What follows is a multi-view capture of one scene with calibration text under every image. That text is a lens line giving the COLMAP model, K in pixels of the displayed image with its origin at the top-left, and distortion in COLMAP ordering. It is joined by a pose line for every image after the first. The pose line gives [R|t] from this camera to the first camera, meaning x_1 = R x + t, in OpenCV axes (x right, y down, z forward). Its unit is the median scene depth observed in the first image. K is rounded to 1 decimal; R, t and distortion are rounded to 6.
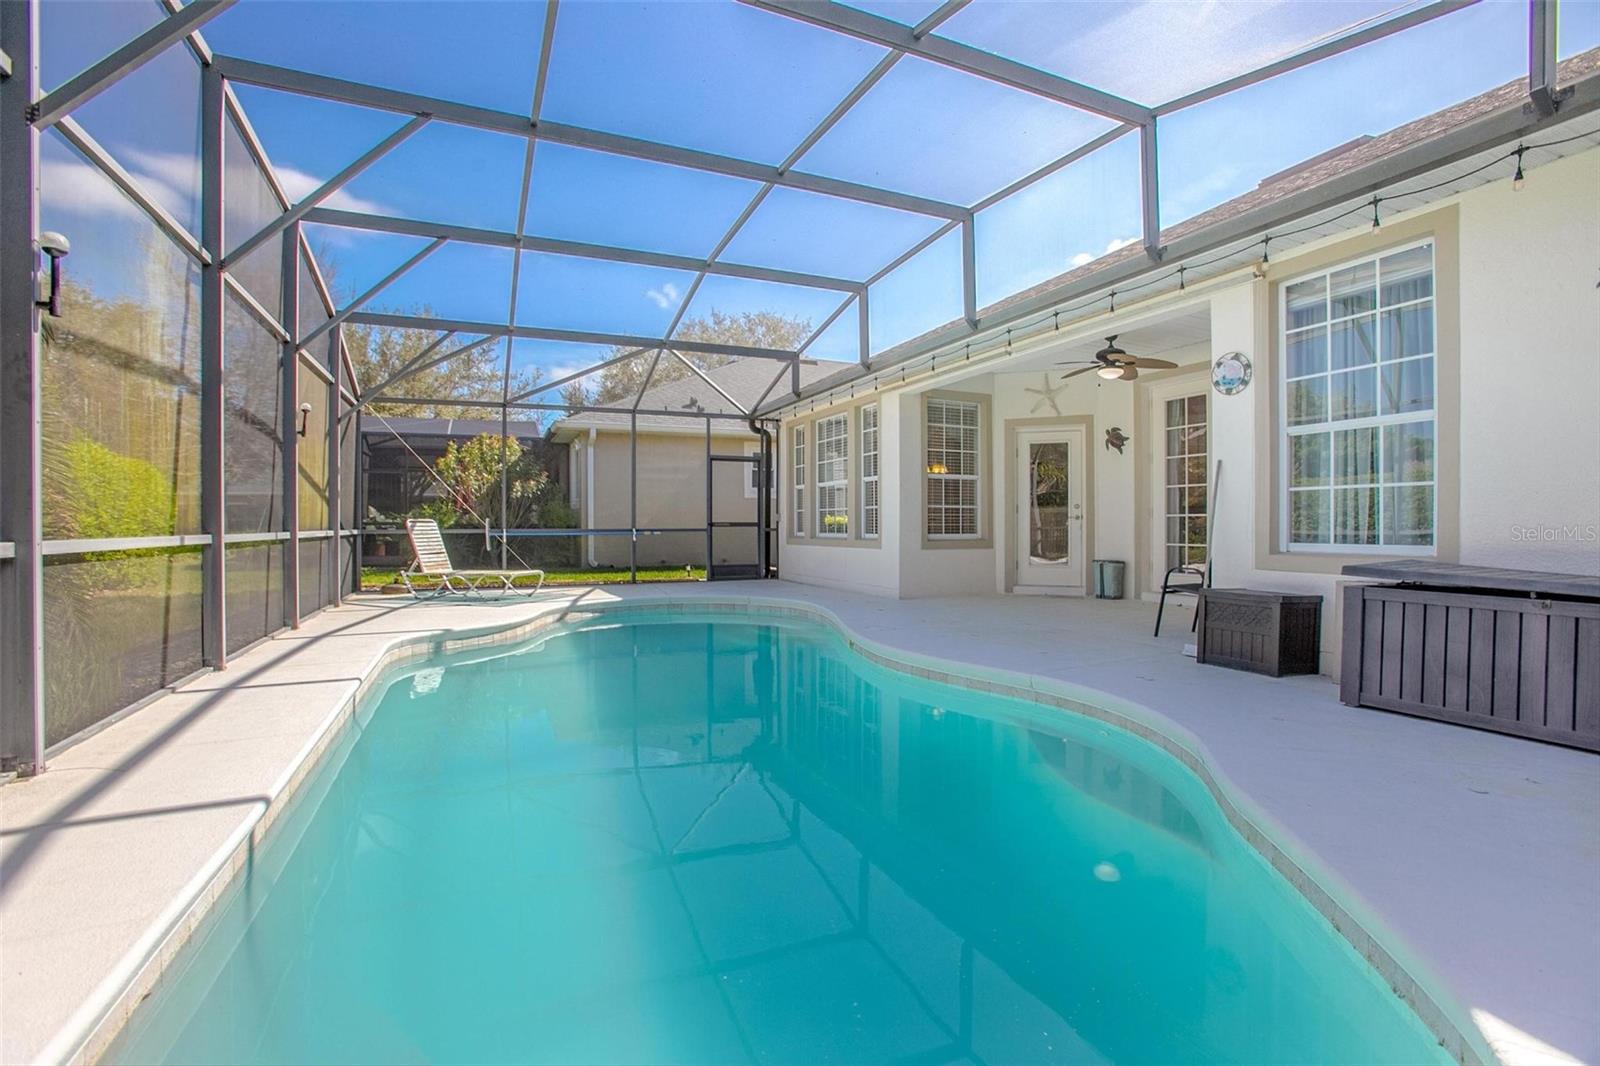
lens RADIAL K [[732.3, 0, 794.5], [0, 732.3, 526.9], [0, 0, 1]] dist [-0.078218, 0.031835]
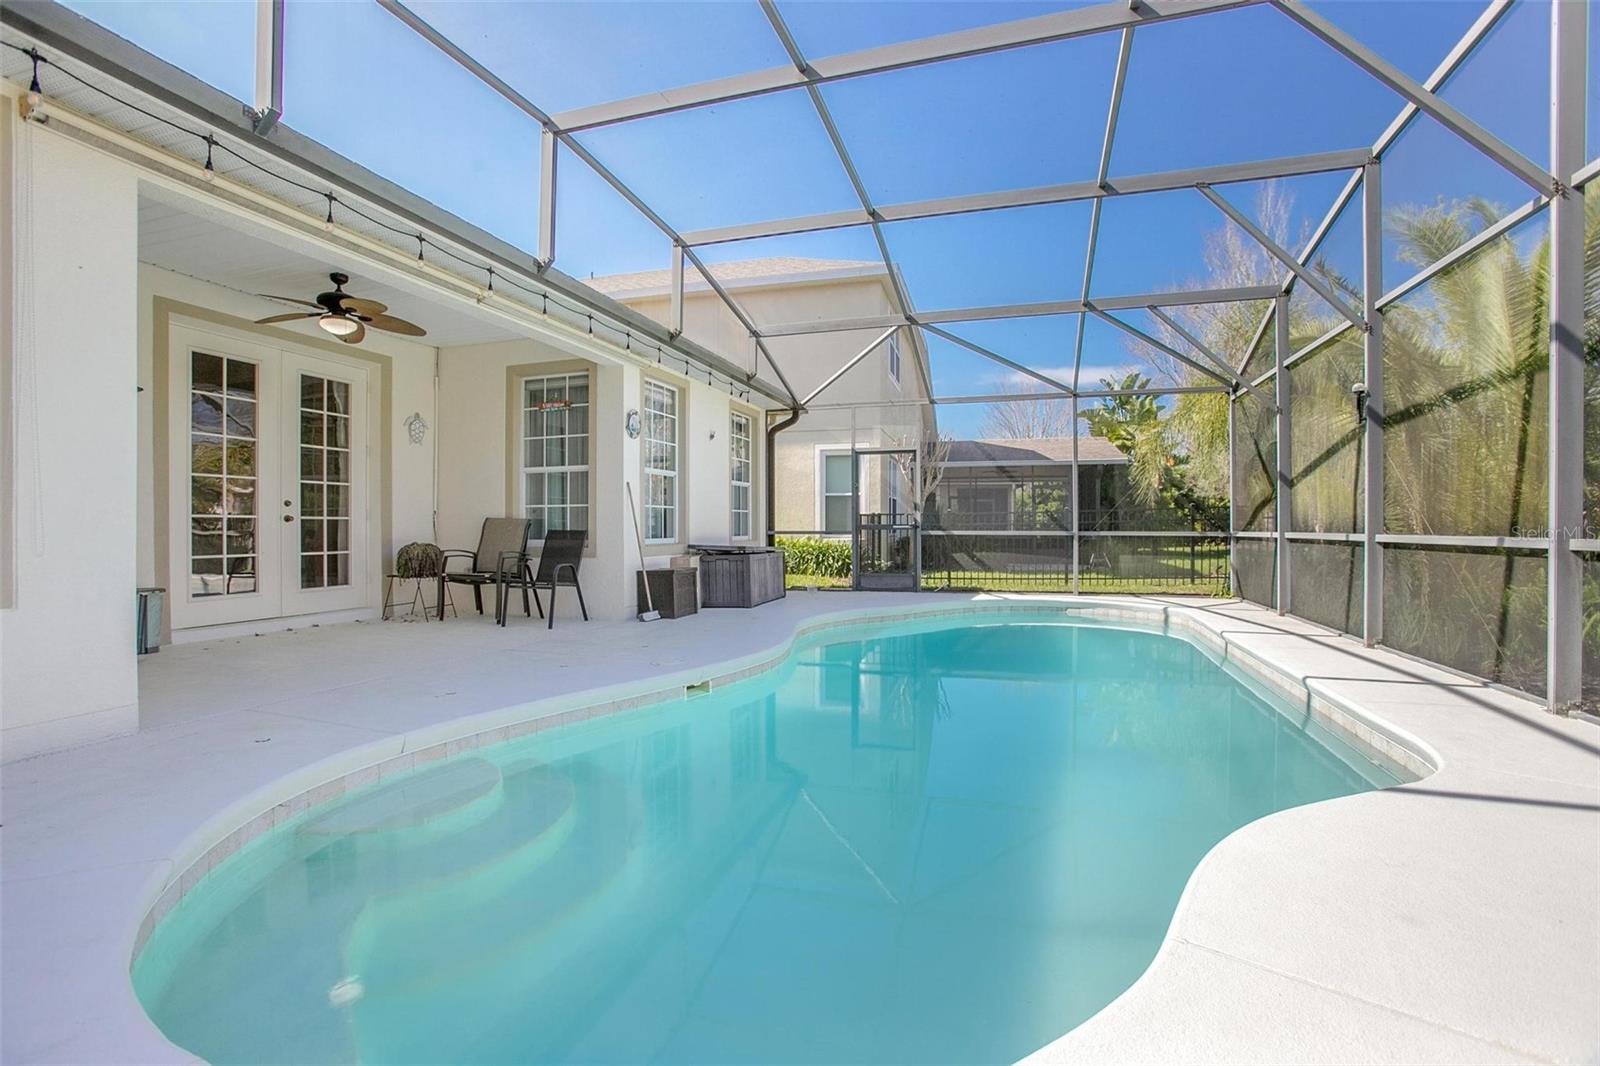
lens RADIAL K [[732.3, 0, 794.5], [0, 732.3, 526.9], [0, 0, 1]] dist [-0.078218, 0.031835]
pose [[-0.740672, 0.001827, 0.671864, -0.332816], [0.004538, 0.999987, 0.002283, -0.003386], [-0.671851, 0.004740, -0.740671, 0.996009]]
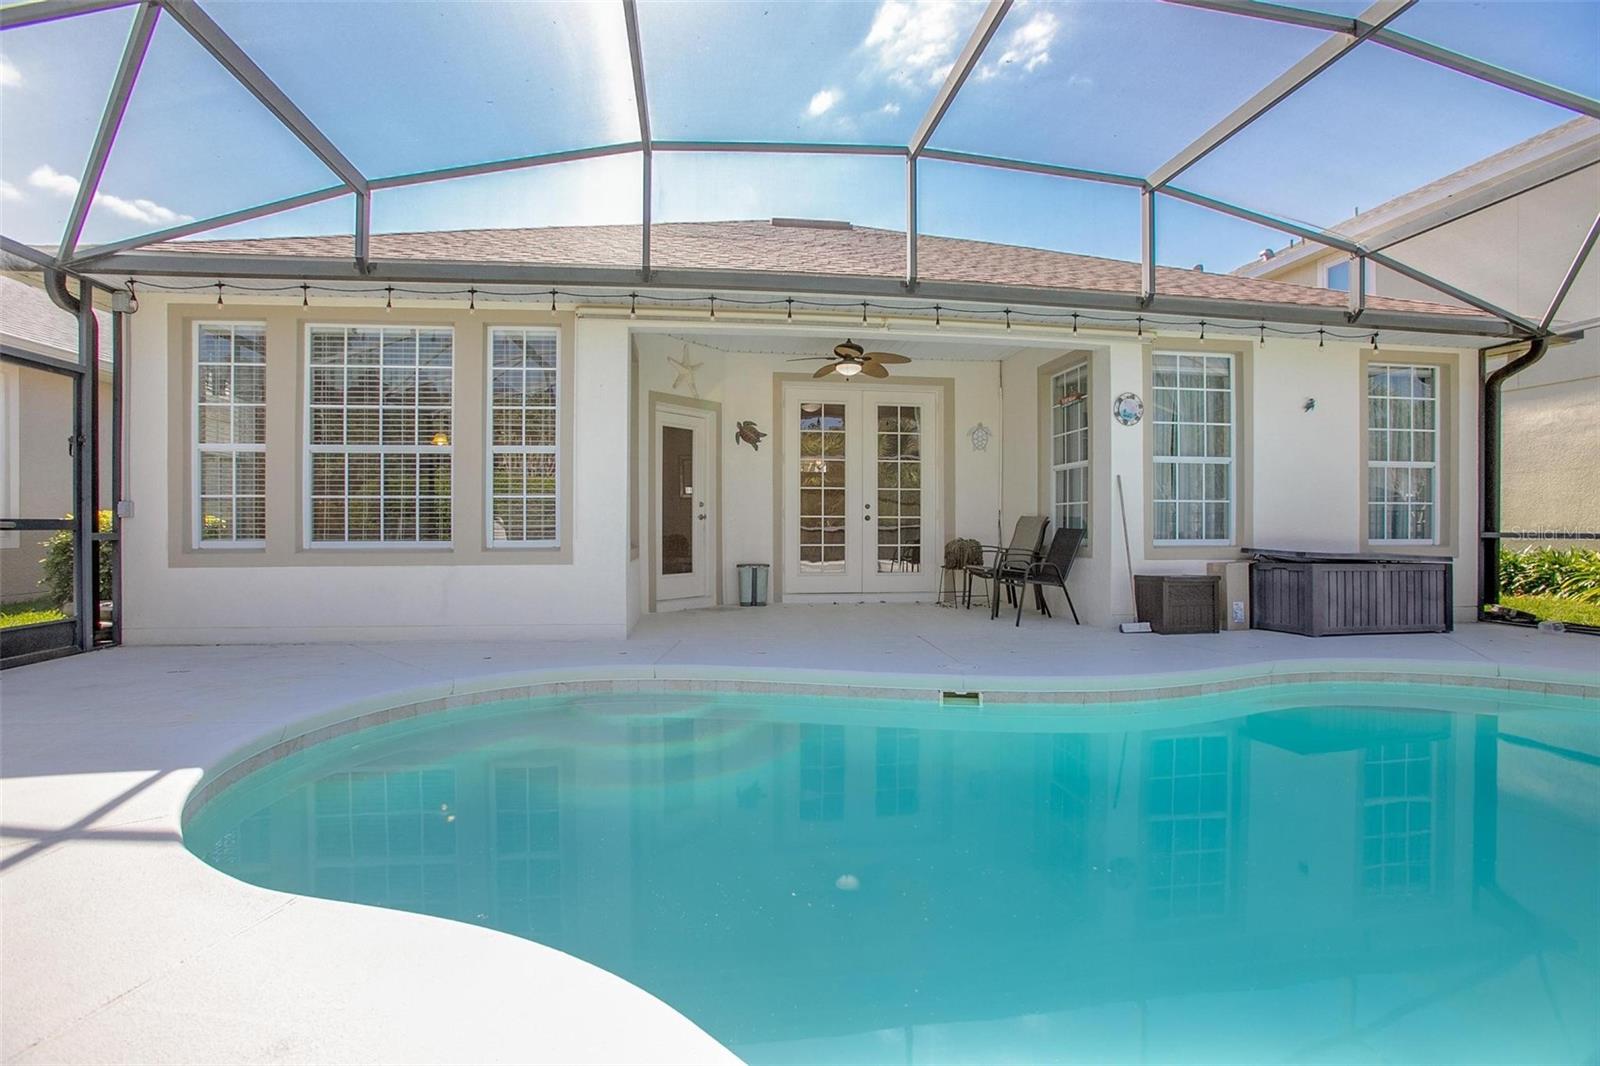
lens RADIAL K [[732.3, 0, 794.5], [0, 732.3, 526.9], [0, 0, 1]] dist [-0.078218, 0.031835]
pose [[0.281108, -0.002368, 0.959673, -0.426313], [0.001499, 0.999997, 0.002028, -0.002811], [-0.959675, 0.000869, 0.281111, 0.642458]]
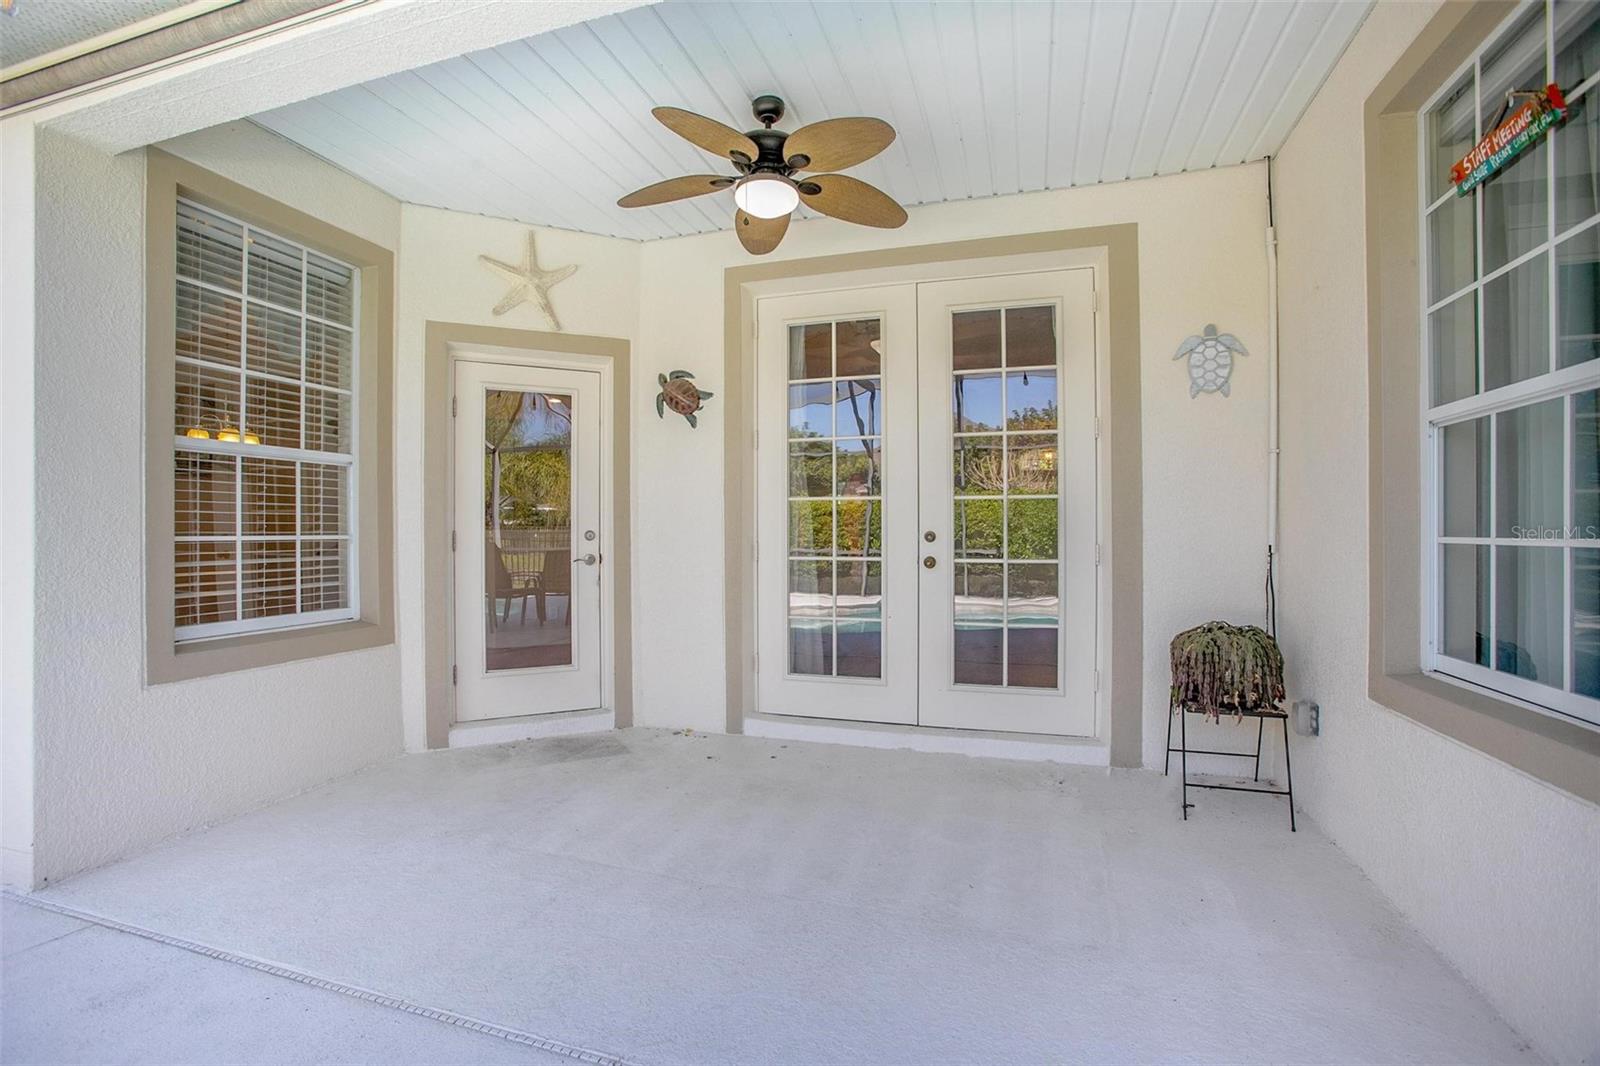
lens RADIAL K [[719.2, 0, 800.0], [0, 719.2, 533.0], [0, 0, 1]] dist [-0.082291, 0.030491]
pose [[0.660930, -0.002822, 0.750443, 0.136951], [0.003865, 0.999992, 0.000355, -0.029628], [-0.750438, 0.002666, 0.660935, 0.598621]]
